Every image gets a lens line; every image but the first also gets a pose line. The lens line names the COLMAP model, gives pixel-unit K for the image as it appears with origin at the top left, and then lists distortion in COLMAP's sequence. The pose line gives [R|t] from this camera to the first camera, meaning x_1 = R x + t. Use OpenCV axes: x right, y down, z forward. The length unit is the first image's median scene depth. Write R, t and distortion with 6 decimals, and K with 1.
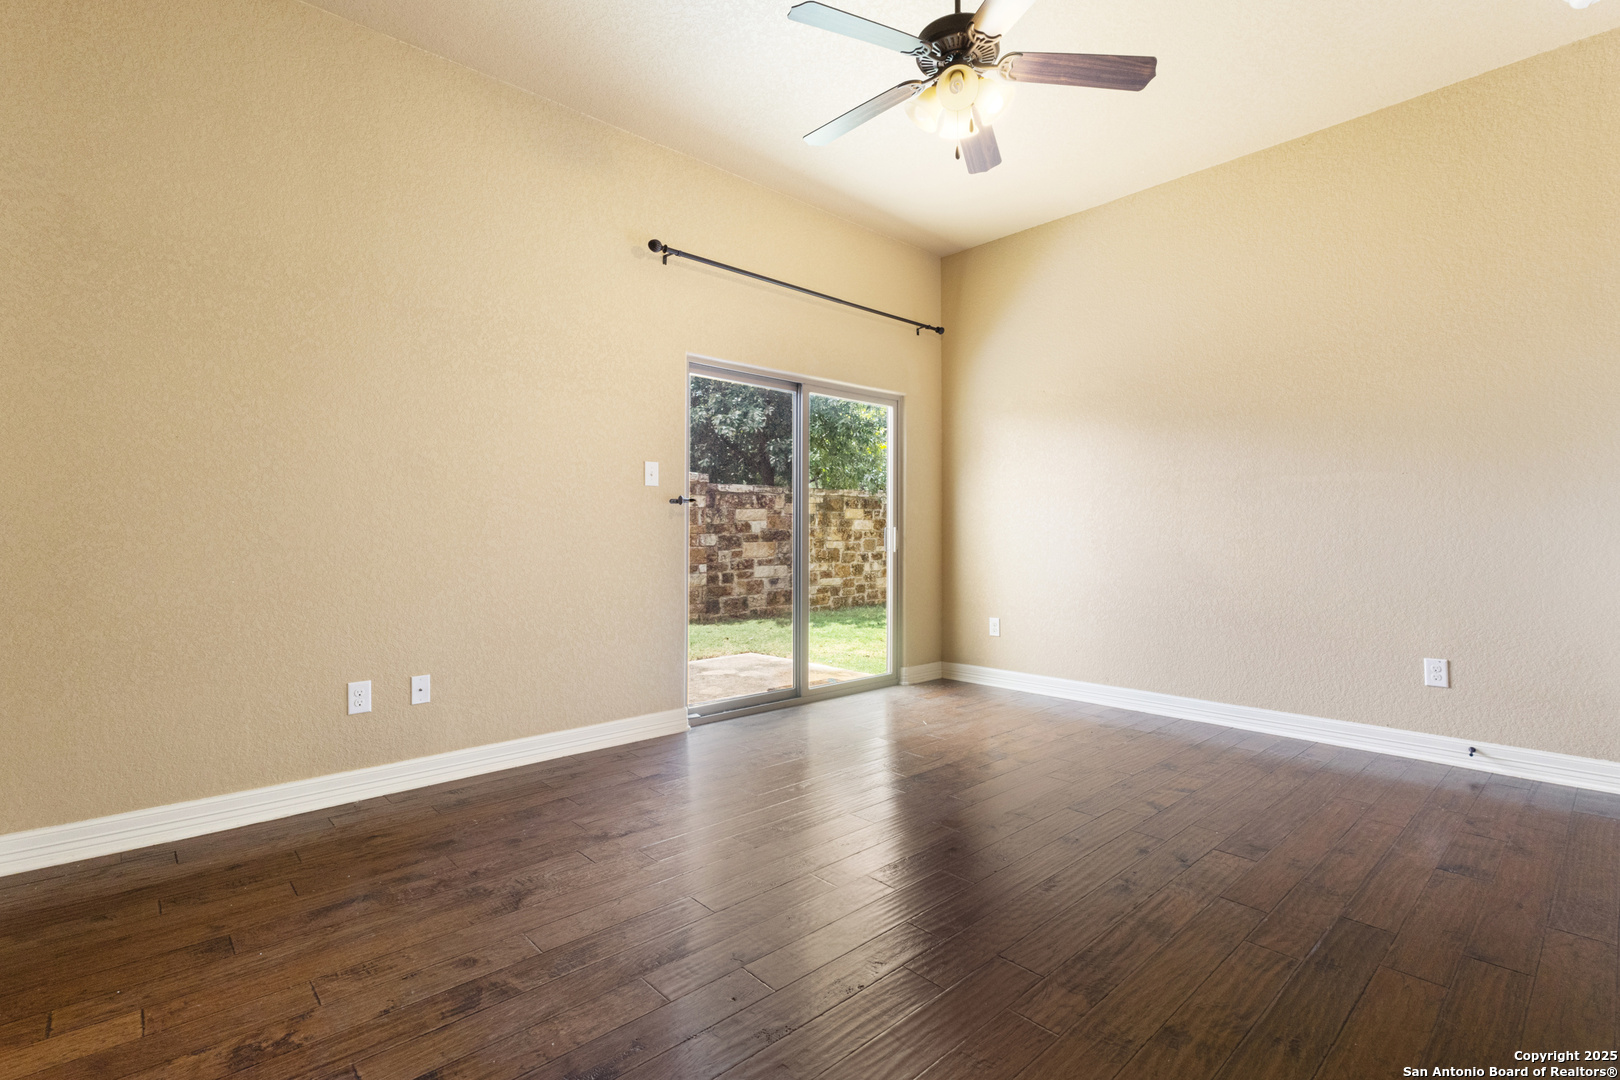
lens RADIAL K [[744.2, 0, 799.2], [0, 744.2, 529.9], [0, 0, 1]] dist [0.004578, -0.000608]
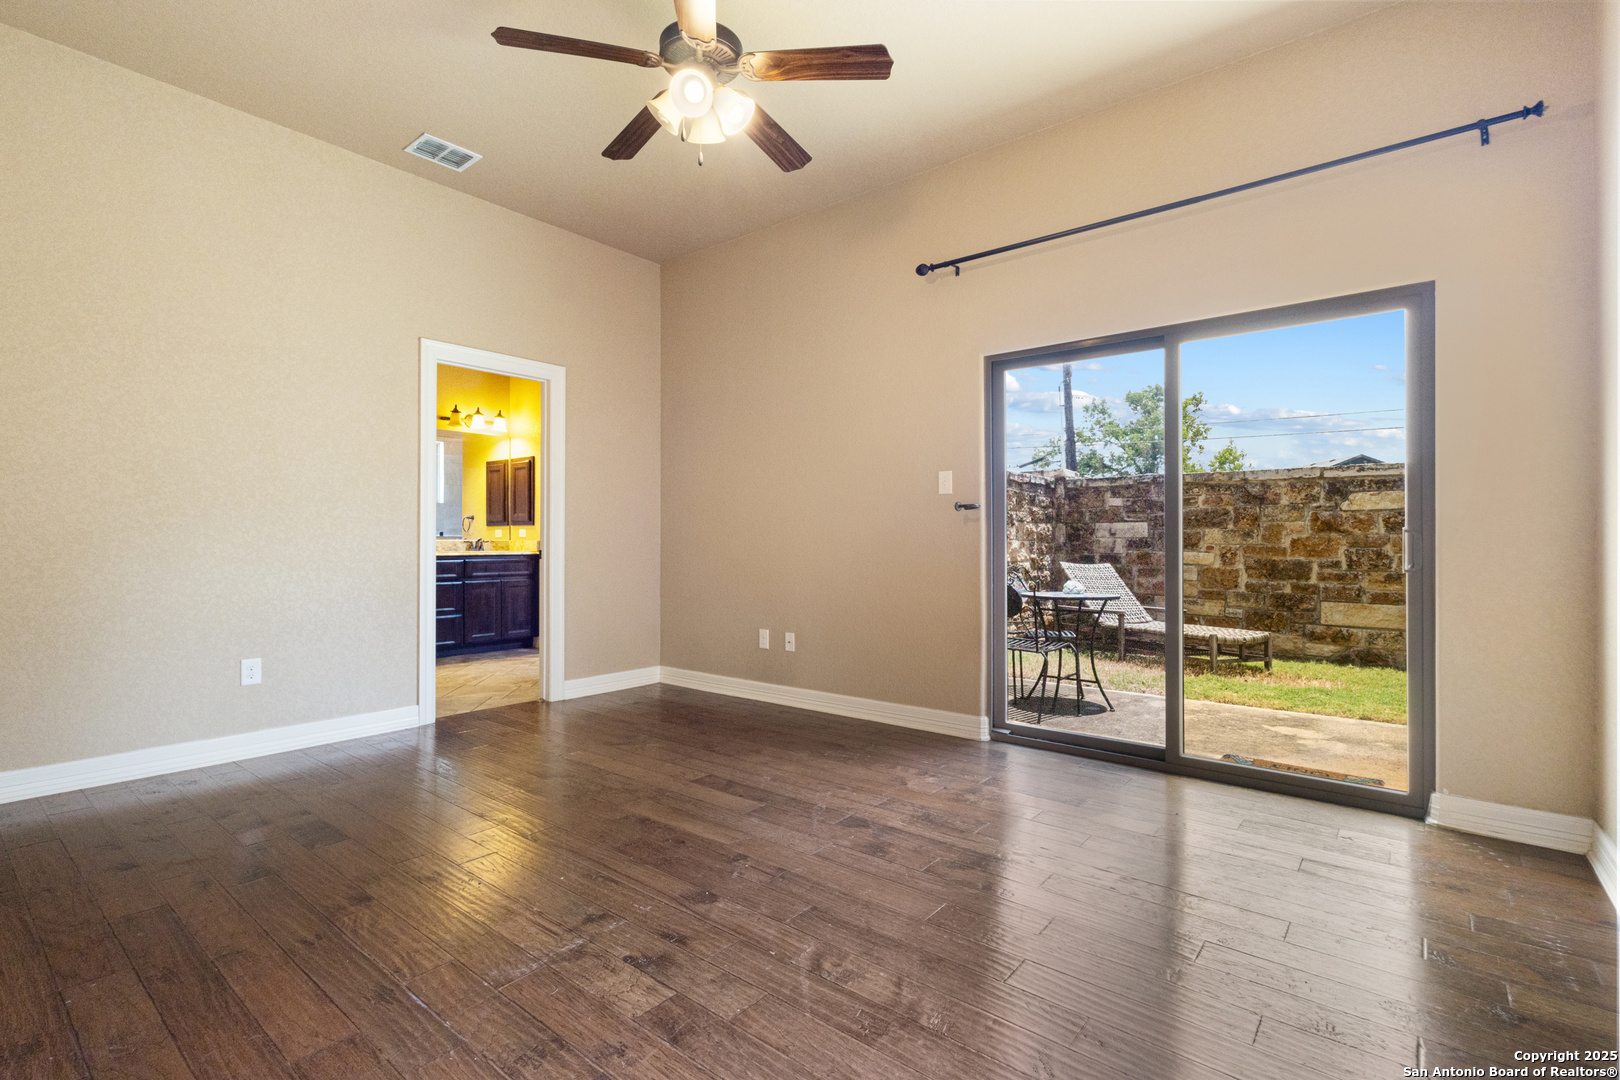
lens RADIAL K [[744.2, 0, 804.8], [0, 744.2, 534.5], [0, 0, 1]] dist [0.004578, -0.000608]
pose [[0.152325, -0.008892, -0.988290, 0.994172], [-0.000077, 0.999959, -0.009009, 0.009072], [0.988330, 0.001448, 0.152318, 0.798905]]
